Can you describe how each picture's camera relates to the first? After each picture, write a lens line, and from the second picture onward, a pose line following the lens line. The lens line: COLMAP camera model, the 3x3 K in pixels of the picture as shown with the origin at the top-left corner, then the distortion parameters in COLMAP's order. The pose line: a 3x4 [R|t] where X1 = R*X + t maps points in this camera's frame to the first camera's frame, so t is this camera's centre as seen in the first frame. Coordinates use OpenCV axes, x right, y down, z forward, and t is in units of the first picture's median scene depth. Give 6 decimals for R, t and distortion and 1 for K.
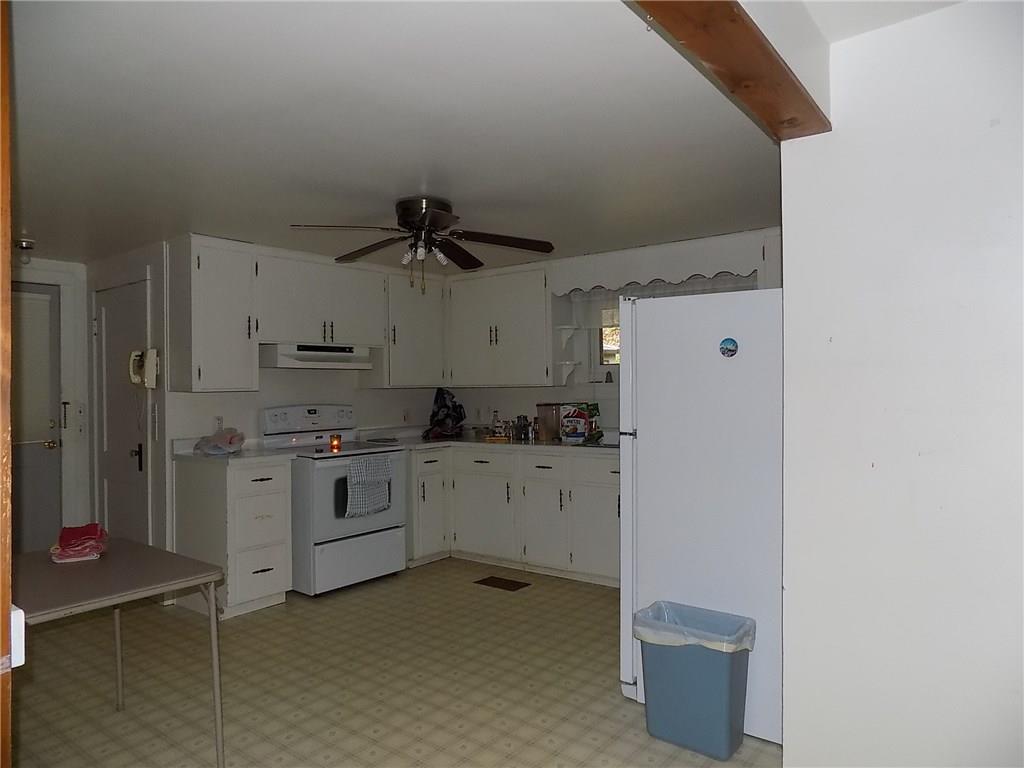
lens RADIAL K [[690.2, 0, 513.5], [0, 690.2, 386.8], [0, 0, 1]] dist [-0.051622, 0.013042]
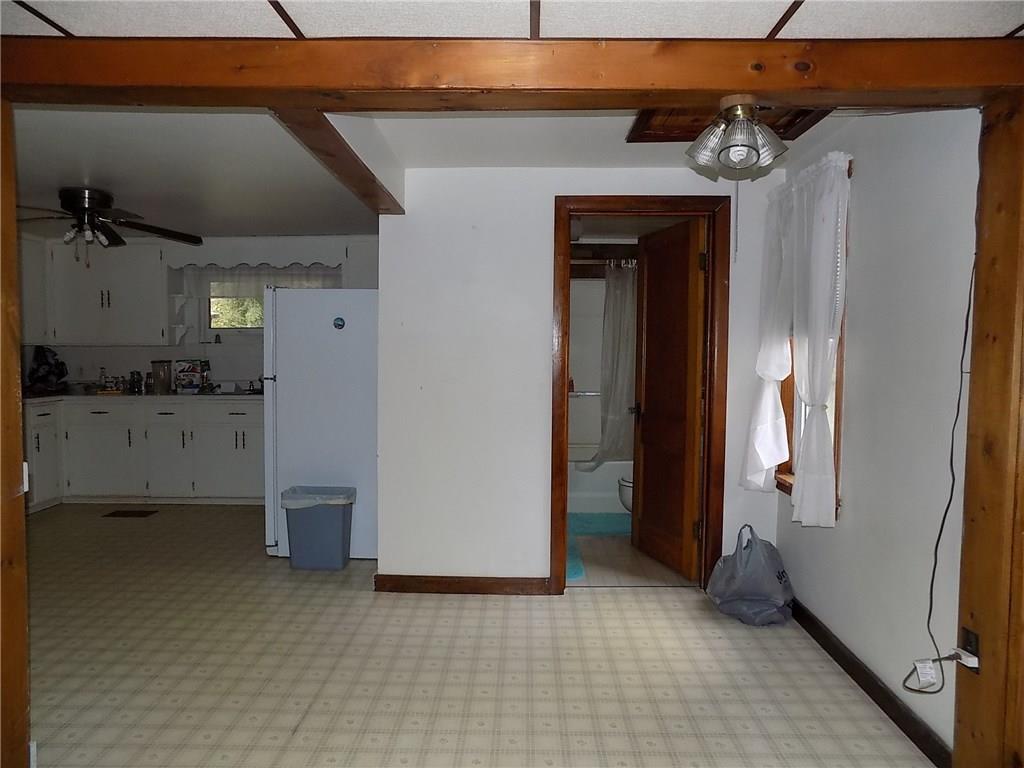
lens RADIAL K [[690.2, 0, 508.3], [0, 690.2, 384.8], [0, 0, 1]] dist [-0.051622, 0.013042]
pose [[0.805143, -0.017292, 0.592828, -0.168301], [-0.013692, 0.998766, 0.047729, 0.002397], [-0.592922, -0.046546, 0.803913, -0.280565]]
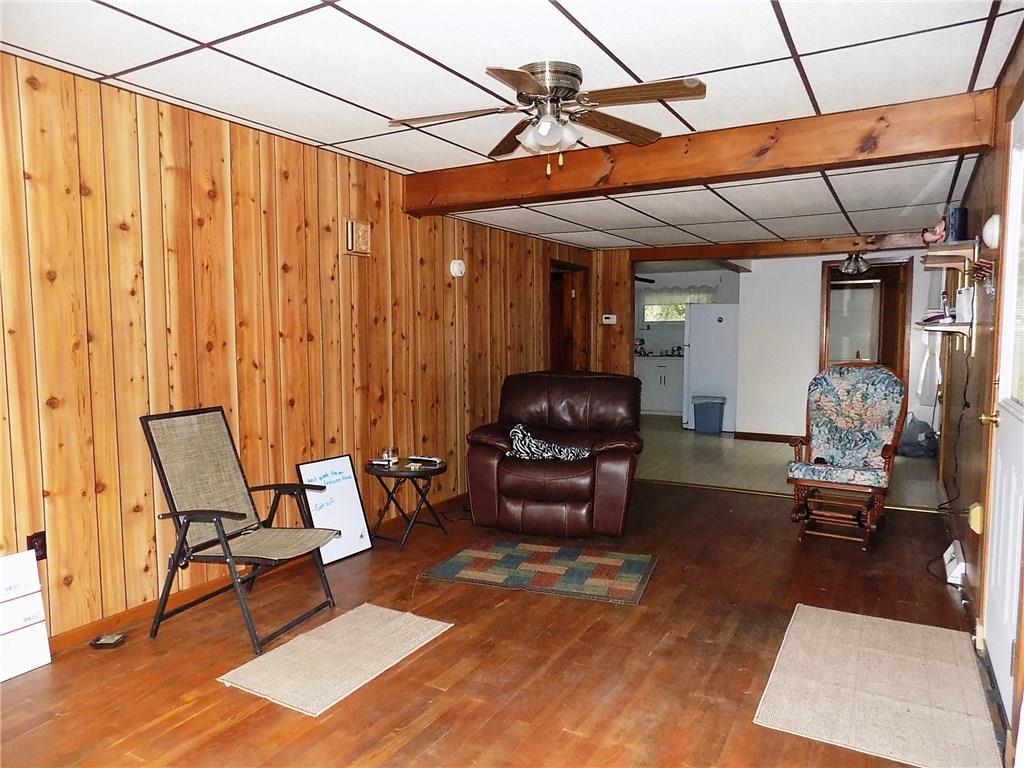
lens RADIAL K [[690.2, 0, 517.0], [0, 690.2, 386.3], [0, 0, 1]] dist [-0.051622, 0.013042]
pose [[0.990124, -0.003981, 0.140137, -0.610495], [-0.006494, 0.997221, 0.074212, 0.013886], [-0.140043, -0.074389, 0.987347, -1.185945]]
